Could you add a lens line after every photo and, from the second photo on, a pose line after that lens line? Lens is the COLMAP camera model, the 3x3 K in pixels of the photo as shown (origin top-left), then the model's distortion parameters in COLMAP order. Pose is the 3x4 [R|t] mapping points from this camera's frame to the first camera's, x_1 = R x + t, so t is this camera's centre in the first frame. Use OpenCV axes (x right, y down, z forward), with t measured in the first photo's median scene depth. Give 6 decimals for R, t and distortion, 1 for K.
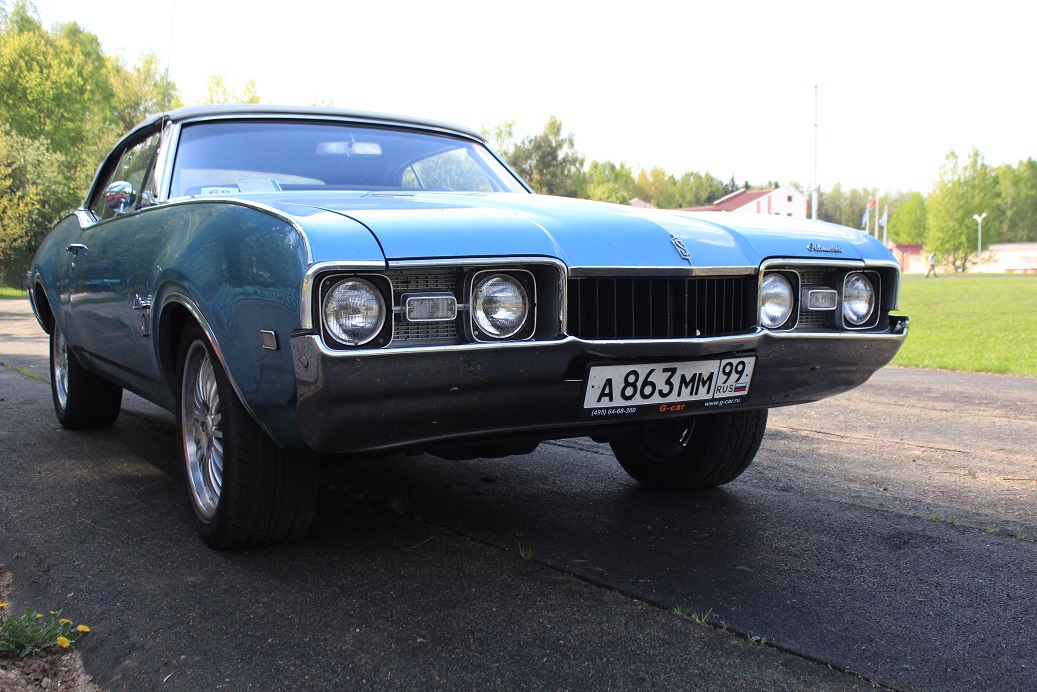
lens RADIAL K [[1149.2, 0, 518.5], [0, 1149.2, 346.0], [0, 0, 1]] dist [-0.165178, 0.190198]
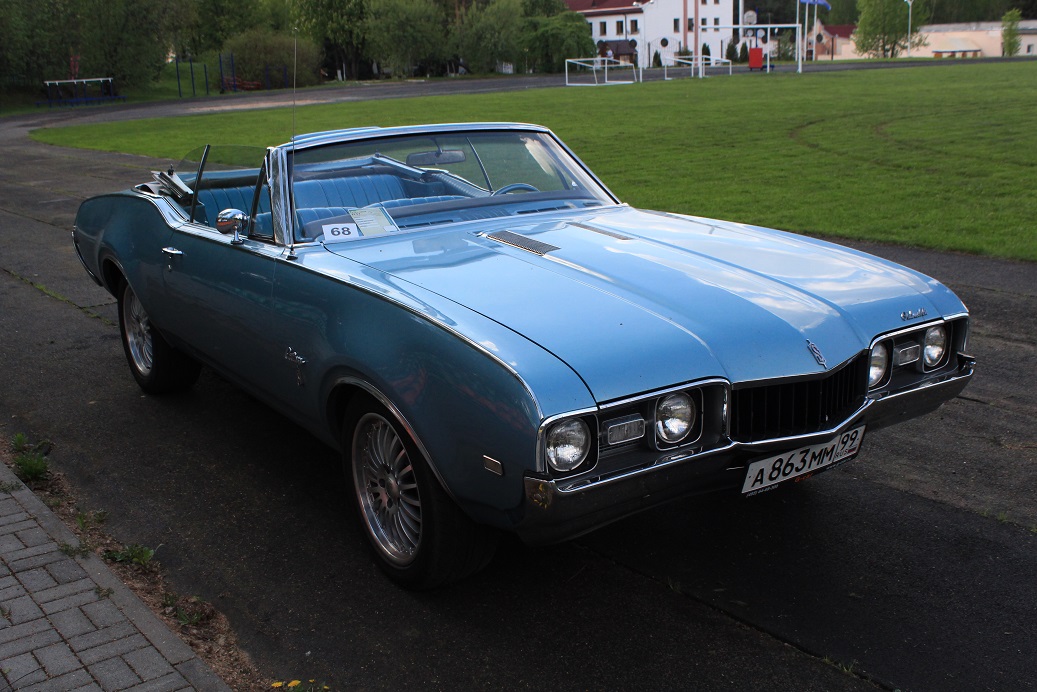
lens RADIAL K [[1149.2, 0, 518.5], [0, 1149.2, 346.0], [0, 0, 1]] dist [-0.165178, 0.190198]
pose [[0.997591, -0.042947, 0.054470, -0.230013], [0.032894, 0.984265, 0.173608, -0.306186], [-0.061068, -0.171398, 0.983307, -0.144713]]
